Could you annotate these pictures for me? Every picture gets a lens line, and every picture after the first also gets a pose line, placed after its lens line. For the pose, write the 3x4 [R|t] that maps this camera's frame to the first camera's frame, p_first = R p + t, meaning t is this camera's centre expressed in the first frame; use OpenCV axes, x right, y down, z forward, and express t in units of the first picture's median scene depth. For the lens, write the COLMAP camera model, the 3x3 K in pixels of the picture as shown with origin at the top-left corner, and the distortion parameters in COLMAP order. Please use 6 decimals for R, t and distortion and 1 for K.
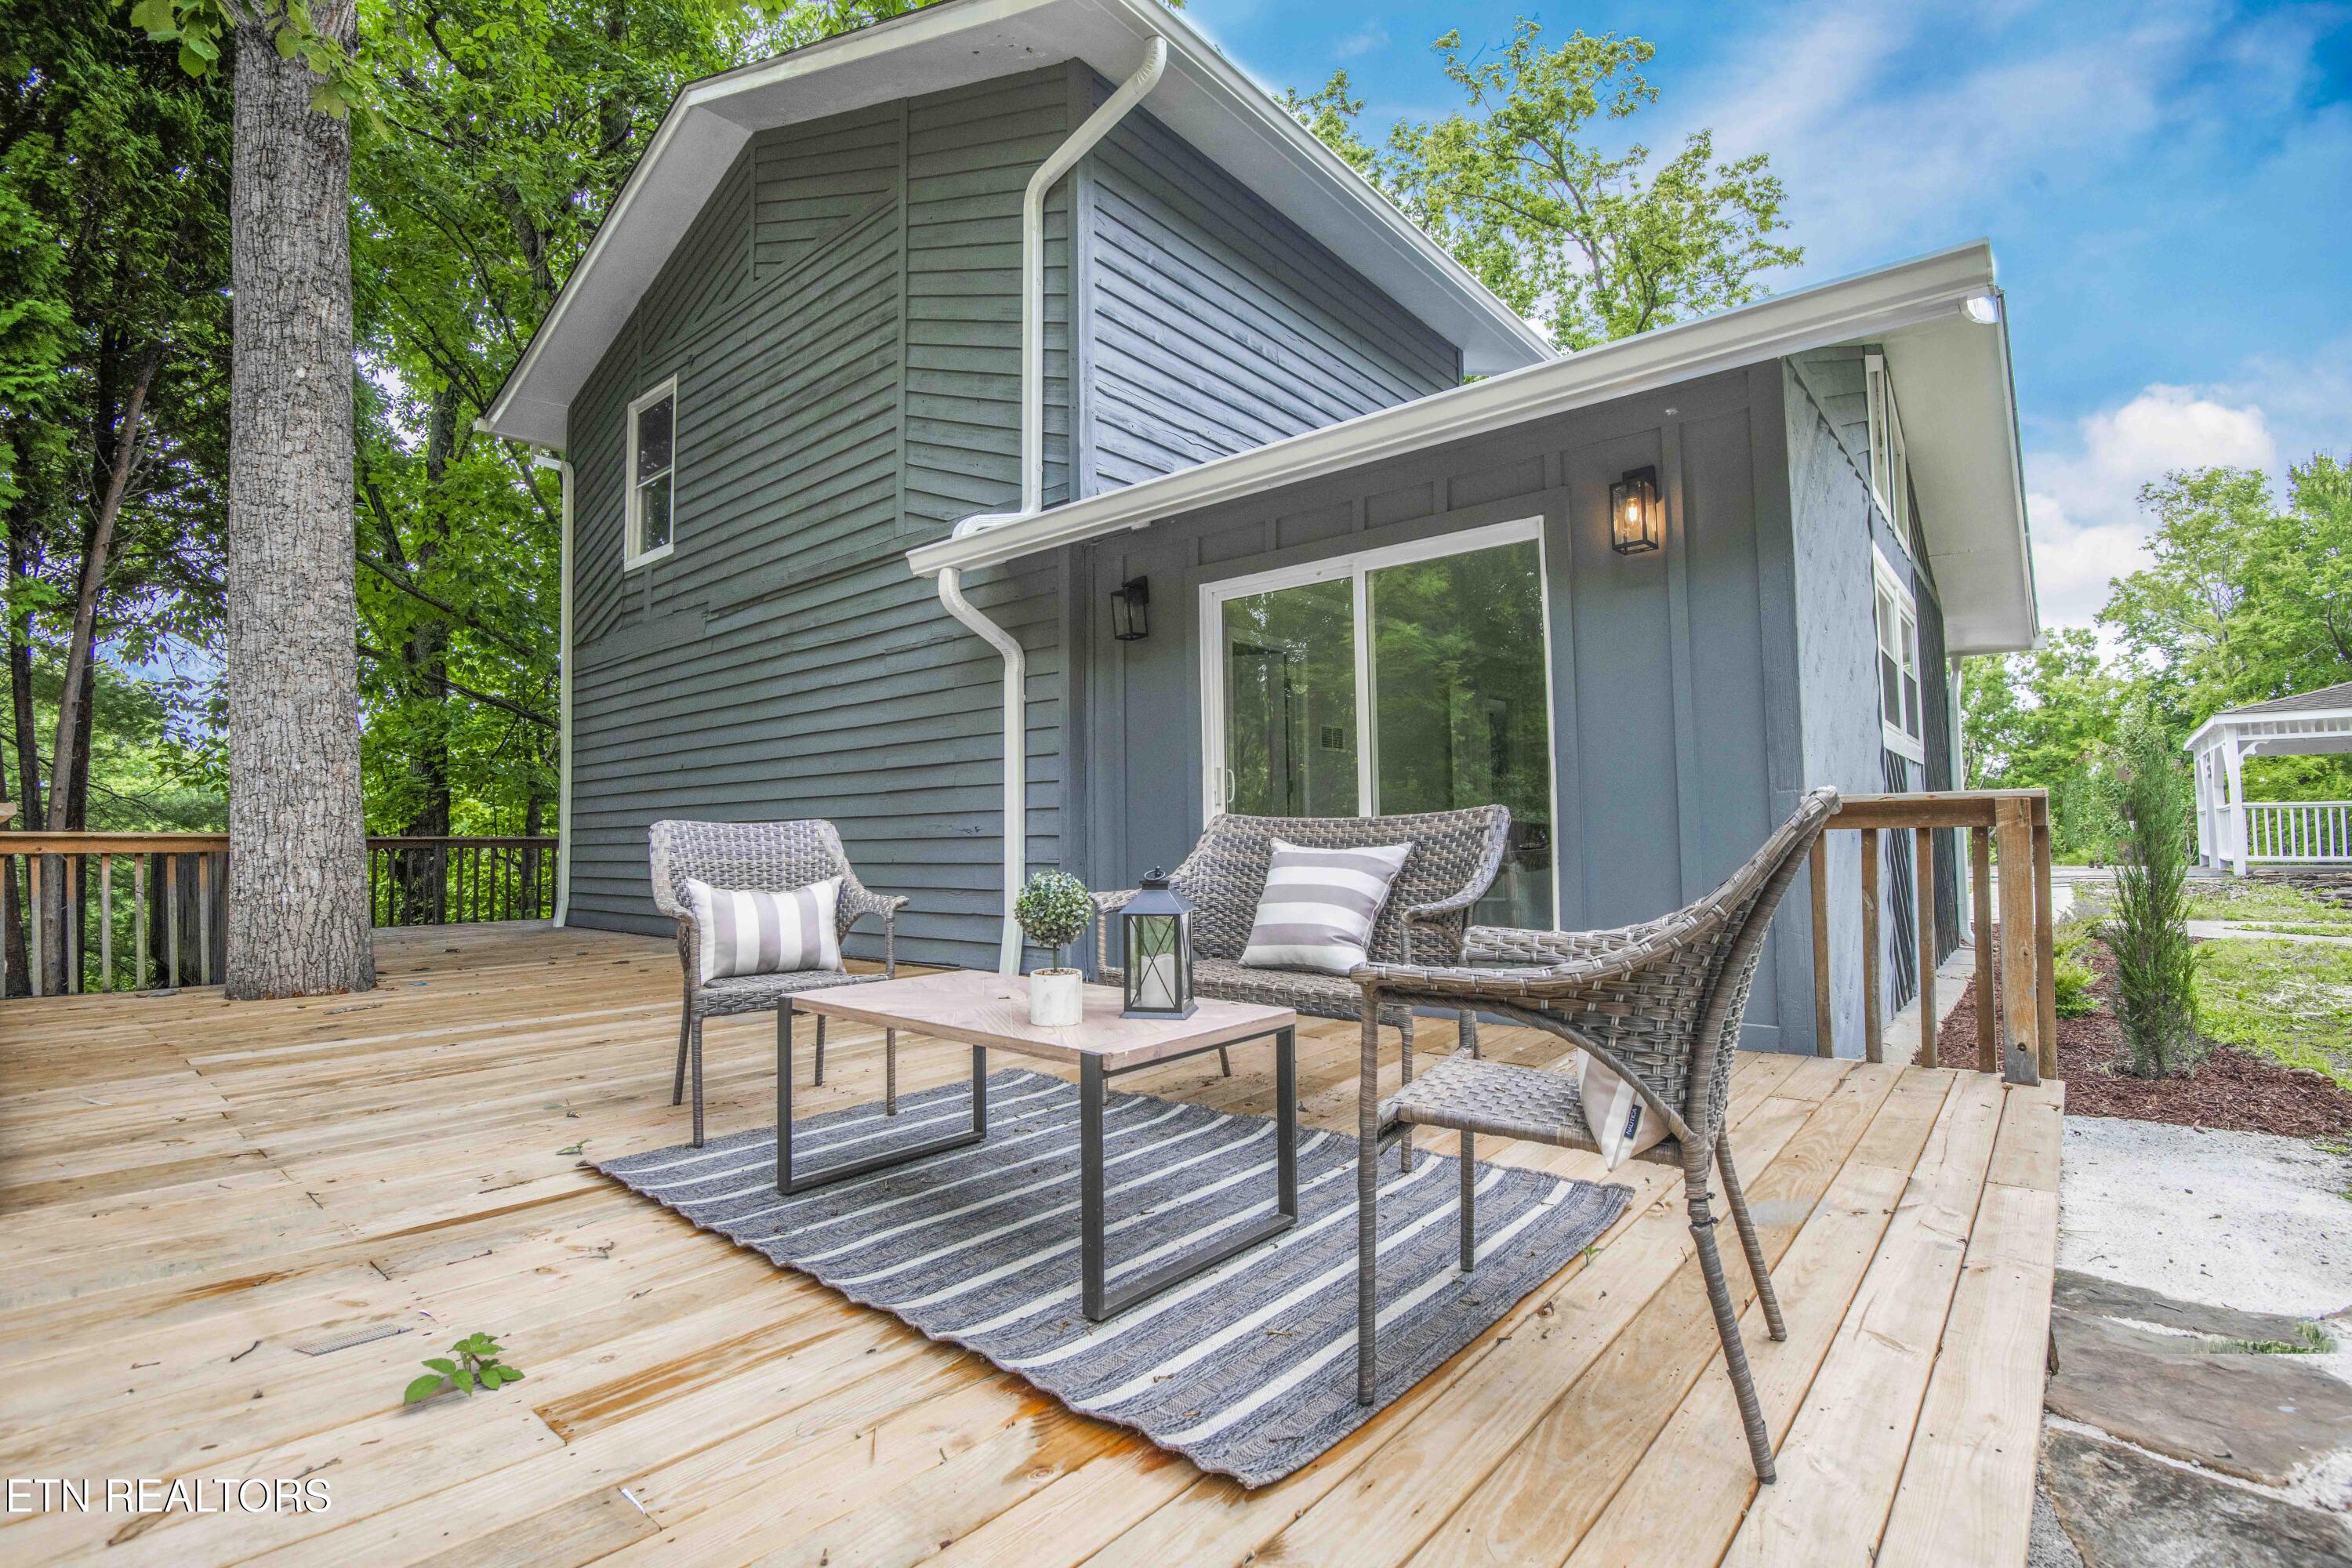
lens RADIAL K [[1094.3, 0, 1163.3], [0, 1094.3, 789.3], [0, 0, 1]] dist [-0.035231, -0.004810]
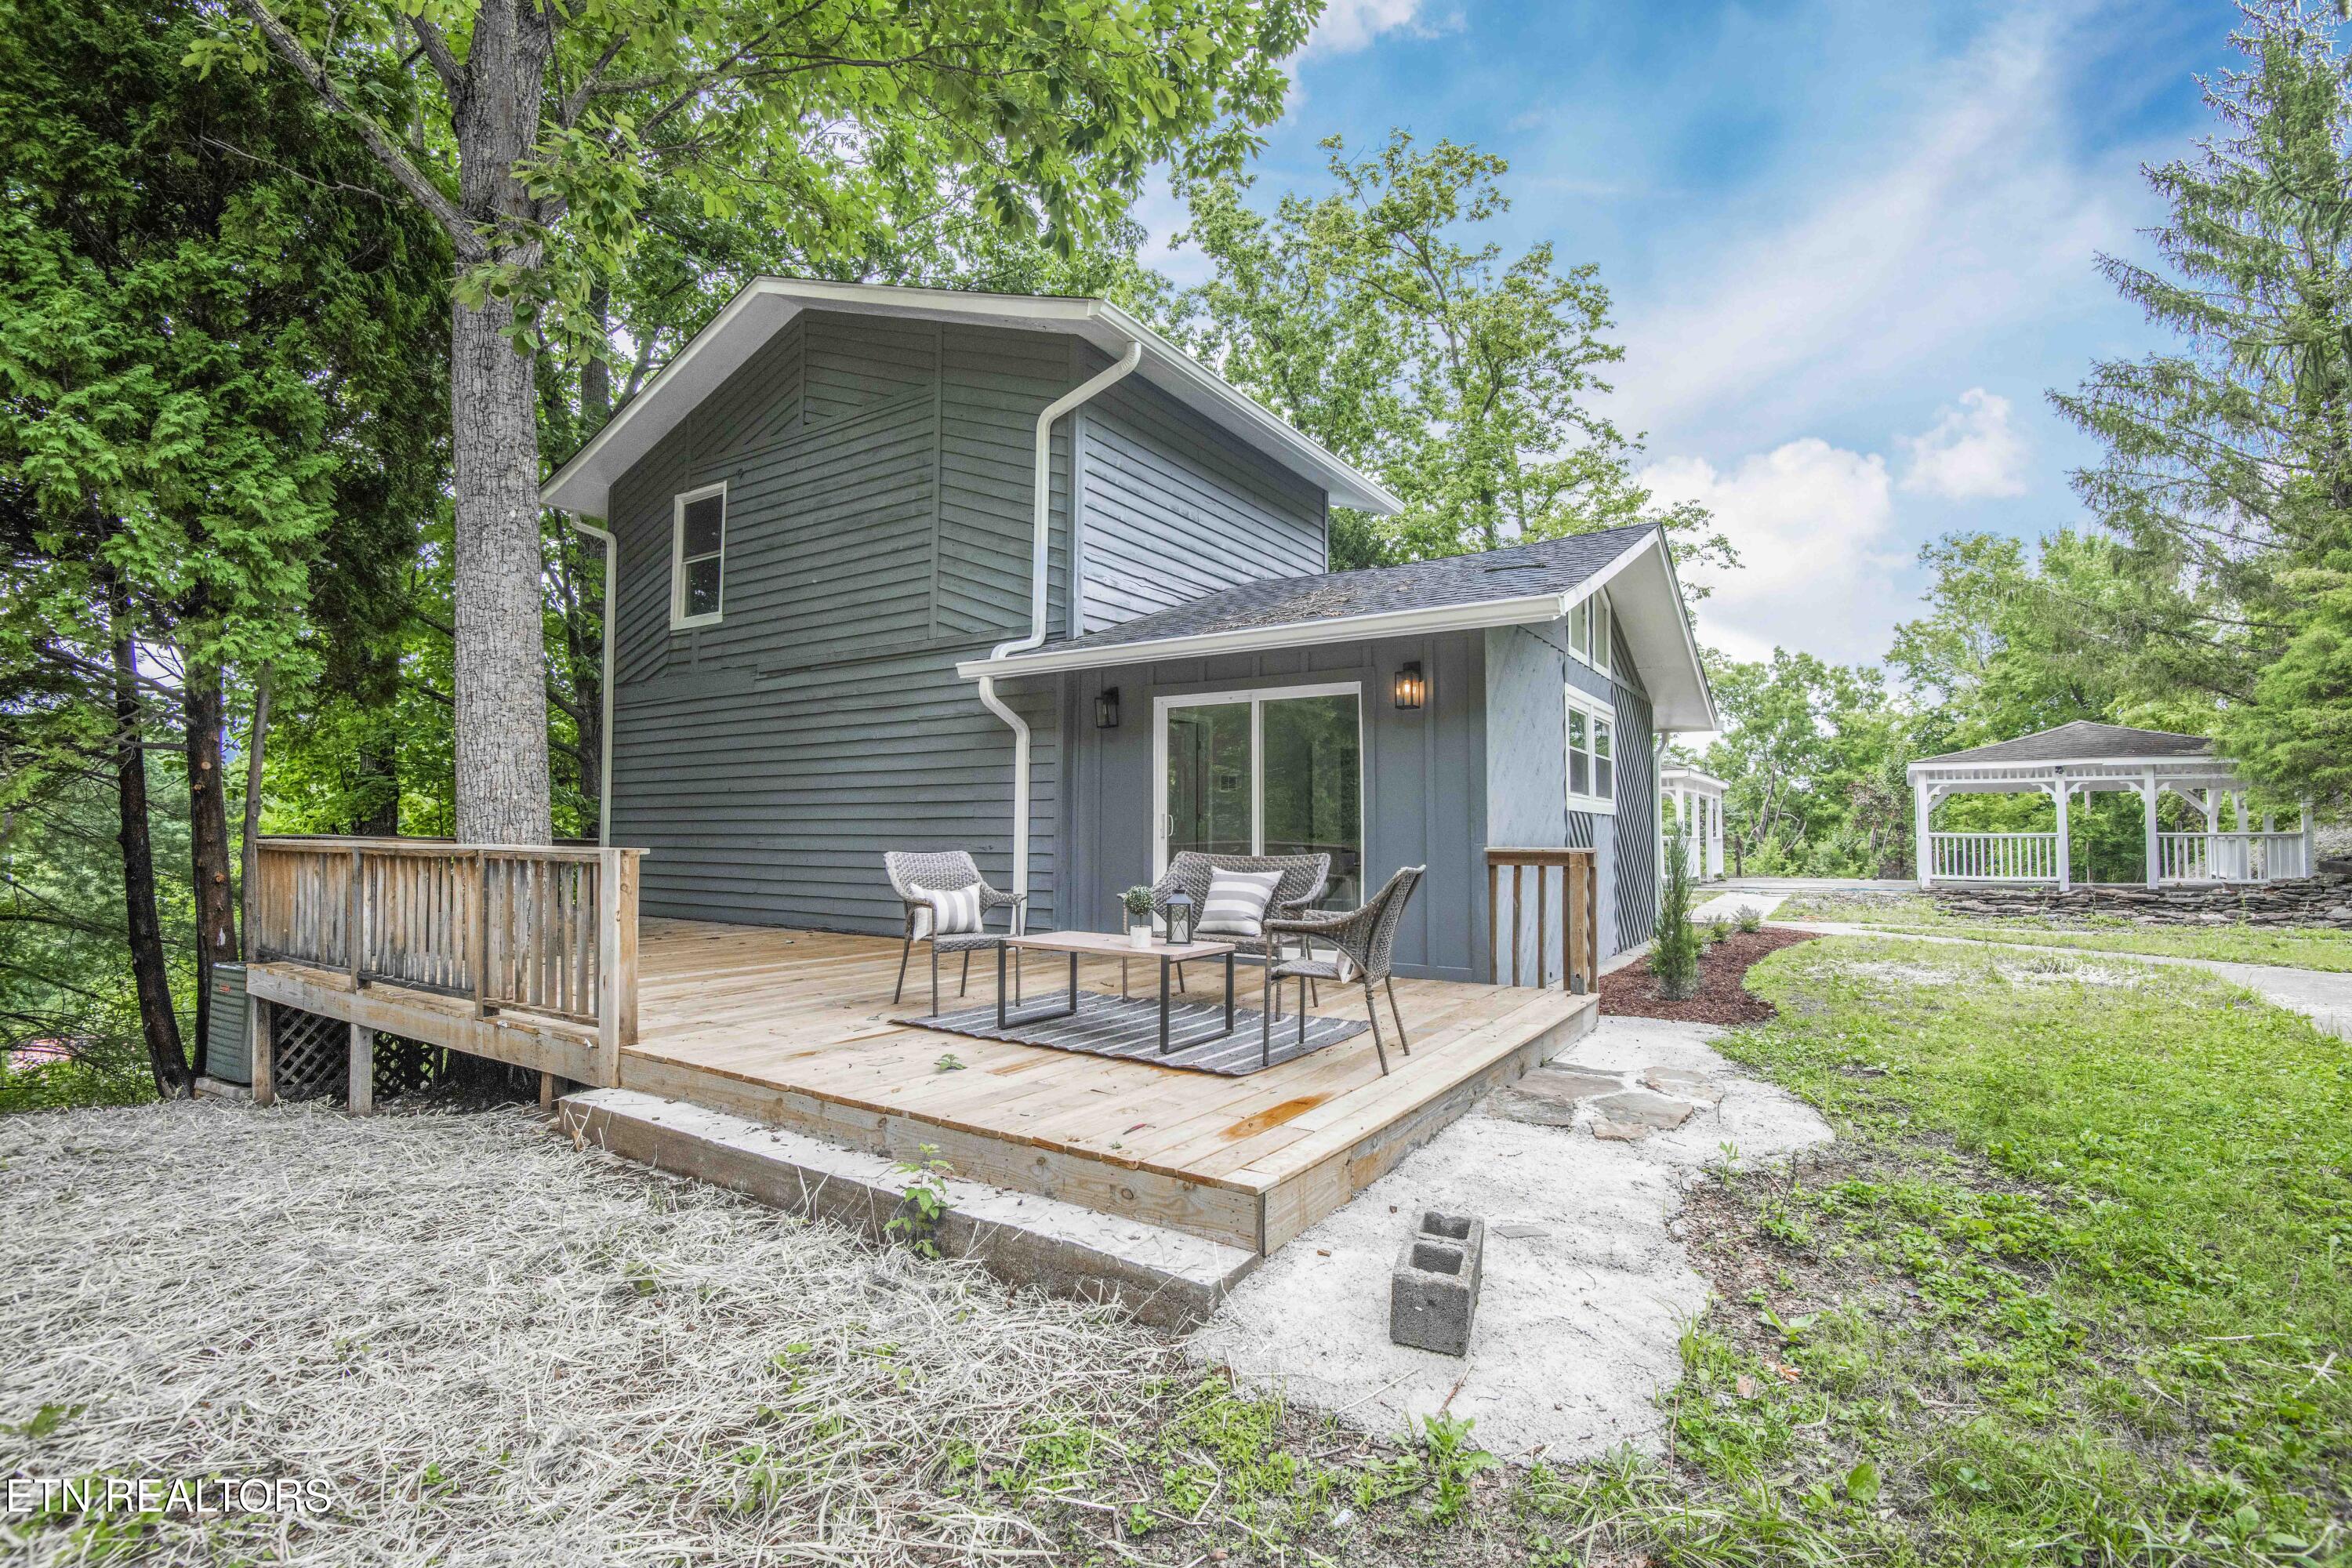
lens RADIAL K [[1094.3, 0, 1168.7], [0, 1094.3, 806.2], [0, 0, 1]] dist [-0.035231, -0.004810]
pose [[0.992265, 0.021976, 0.122177, -0.094659], [-0.024073, 0.999587, 0.015718, -0.039510], [-0.121782, -0.018537, 0.992384, -0.398418]]
